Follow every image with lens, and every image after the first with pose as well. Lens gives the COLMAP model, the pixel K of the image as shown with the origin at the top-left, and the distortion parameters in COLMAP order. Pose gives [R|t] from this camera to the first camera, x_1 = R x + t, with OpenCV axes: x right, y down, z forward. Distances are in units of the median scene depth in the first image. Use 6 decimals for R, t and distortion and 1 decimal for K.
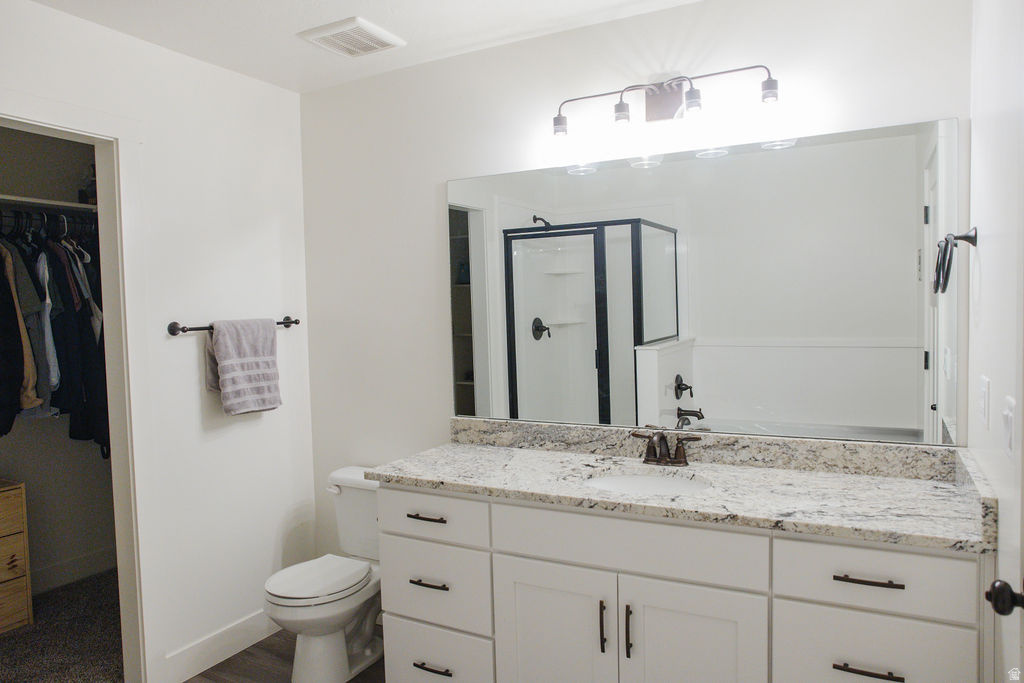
lens RADIAL K [[685.1, 0, 510.2], [0, 685.1, 332.9], [0, 0, 1]] dist [-0.065825, 0.042327]
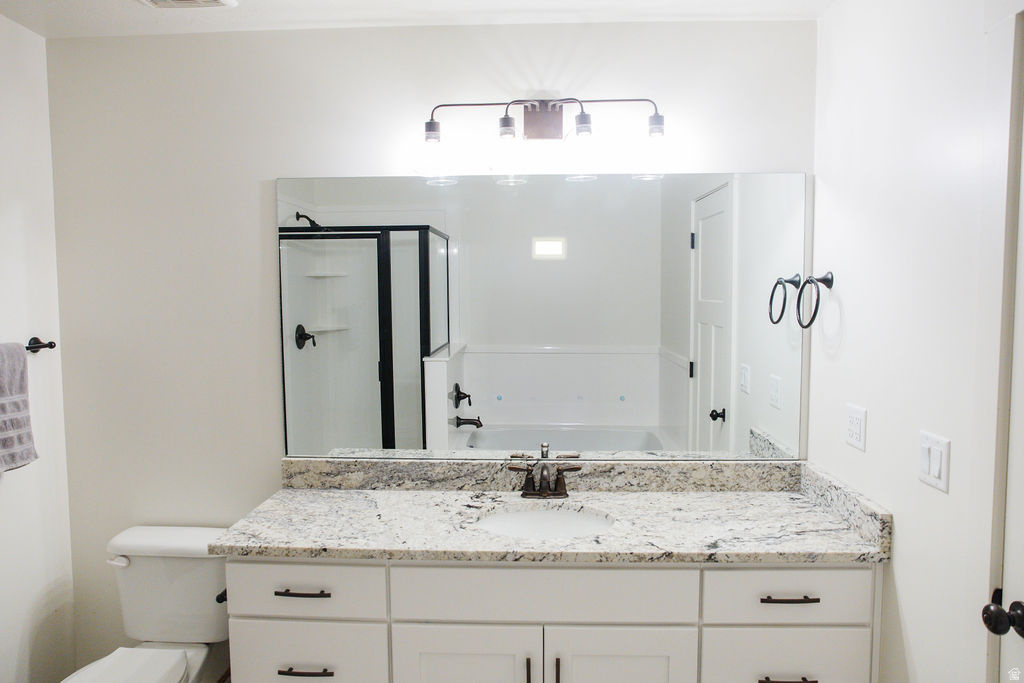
lens RADIAL K [[685.1, 0, 523.2], [0, 685.1, 337.8], [0, 0, 1]] dist [-0.065825, 0.042327]
pose [[0.900305, -0.006374, 0.435213, -0.223672], [-0.000463, 0.999878, 0.015600, -0.048746], [-0.435259, -0.014246, 0.900193, 0.142315]]
